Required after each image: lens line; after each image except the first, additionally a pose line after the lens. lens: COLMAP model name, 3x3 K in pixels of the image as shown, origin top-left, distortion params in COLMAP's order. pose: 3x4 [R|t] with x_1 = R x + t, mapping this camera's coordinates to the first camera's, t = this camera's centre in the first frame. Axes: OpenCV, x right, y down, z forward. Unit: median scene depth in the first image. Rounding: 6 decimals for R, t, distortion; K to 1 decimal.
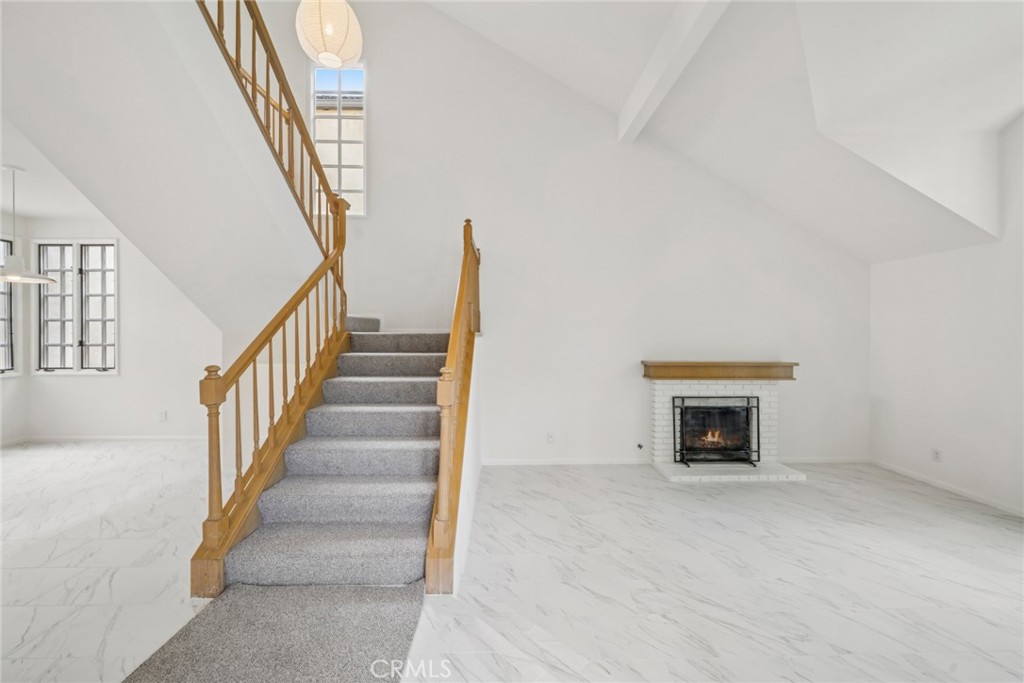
lens RADIAL K [[378.5, 0, 512.0], [0, 378.5, 342.3], [0, 0, 1]] dist [-0.002646, -0.000122]
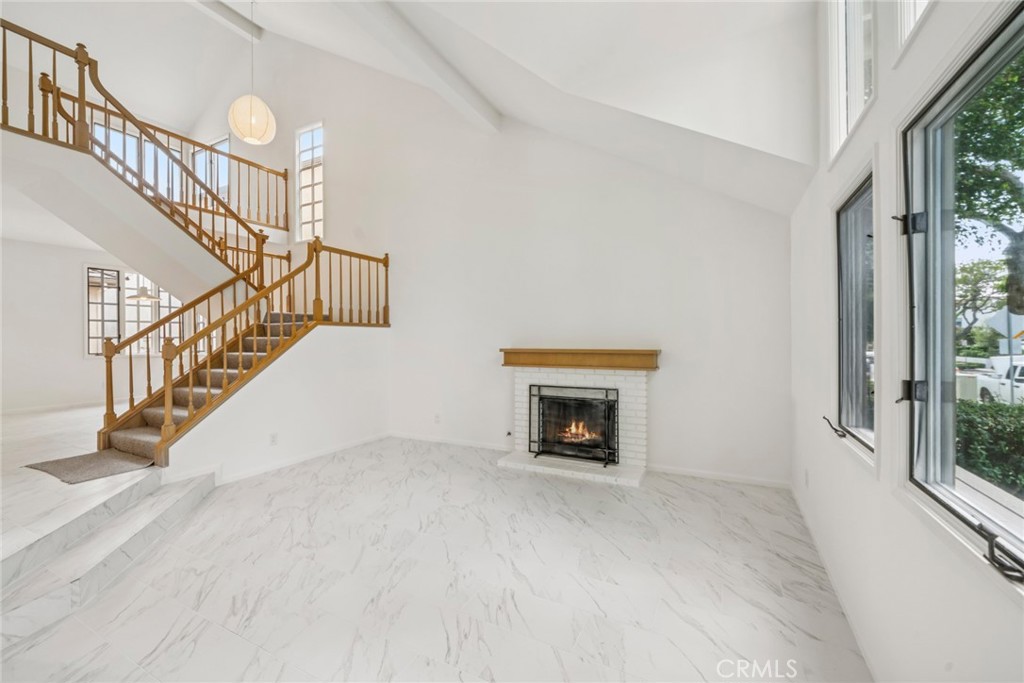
lens RADIAL K [[414.9, 0, 510.7], [0, 414.9, 341.2], [0, 0, 1]] dist [0.002966, 0.000113]
pose [[0.872353, -0.010327, -0.488767, 0.907712], [0.005736, 0.999924, -0.010888, 0.042488], [0.488842, 0.006695, 0.872346, 0.038713]]
